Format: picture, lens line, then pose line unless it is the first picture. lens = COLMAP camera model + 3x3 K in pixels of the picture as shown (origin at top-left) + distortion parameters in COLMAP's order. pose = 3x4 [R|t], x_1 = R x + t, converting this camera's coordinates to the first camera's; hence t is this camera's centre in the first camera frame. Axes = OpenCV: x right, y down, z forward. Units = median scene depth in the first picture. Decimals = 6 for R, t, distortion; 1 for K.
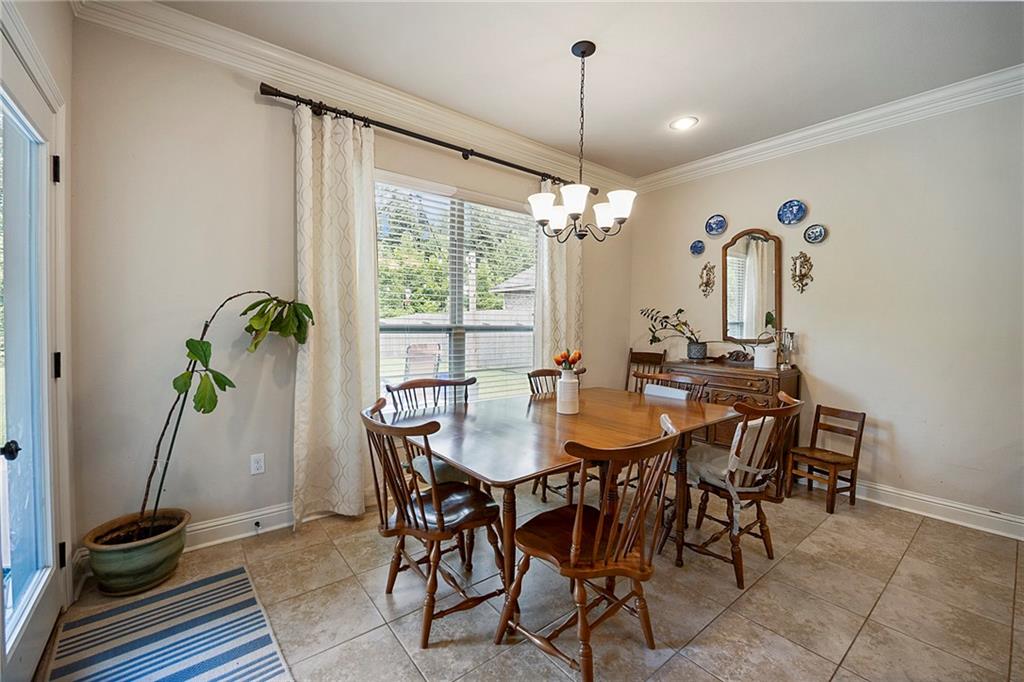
lens RADIAL K [[422.0, 0, 512.1], [0, 422.0, 327.2], [0, 0, 1]] dist [0.001869, 0.000156]
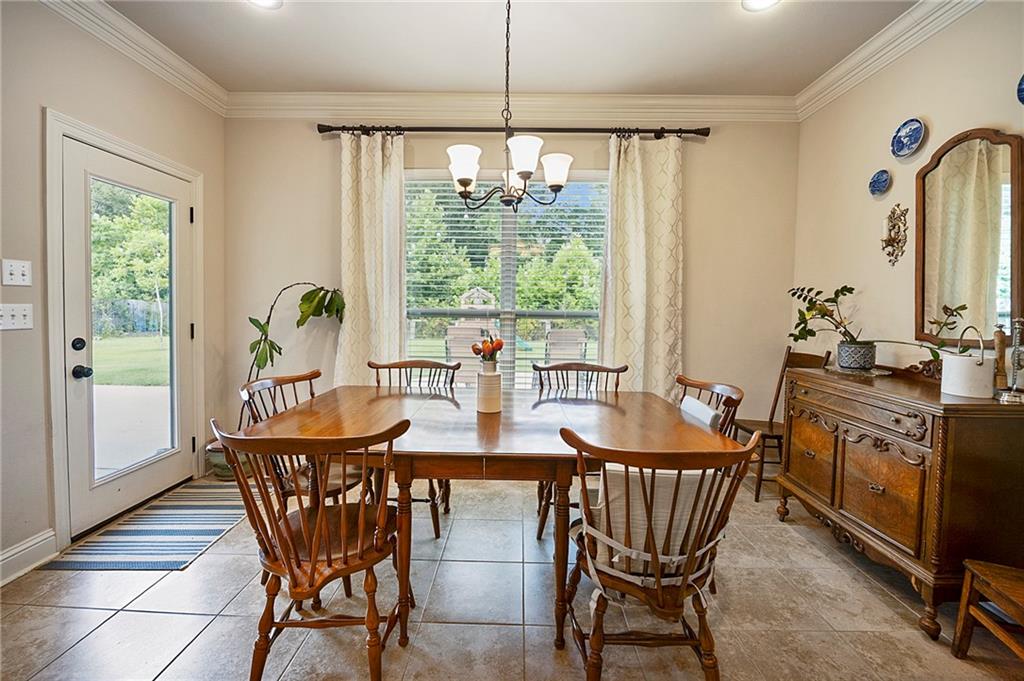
lens RADIAL K [[397.9, 0, 517.0], [0, 397.9, 318.8], [0, 0, 1]] dist [-0.001681, -0.000239]
pose [[0.786155, 0.020746, -0.617681, 0.409854], [-0.007634, 0.999686, 0.023859, -0.005047], [0.617982, -0.014041, 0.786067, 0.247903]]
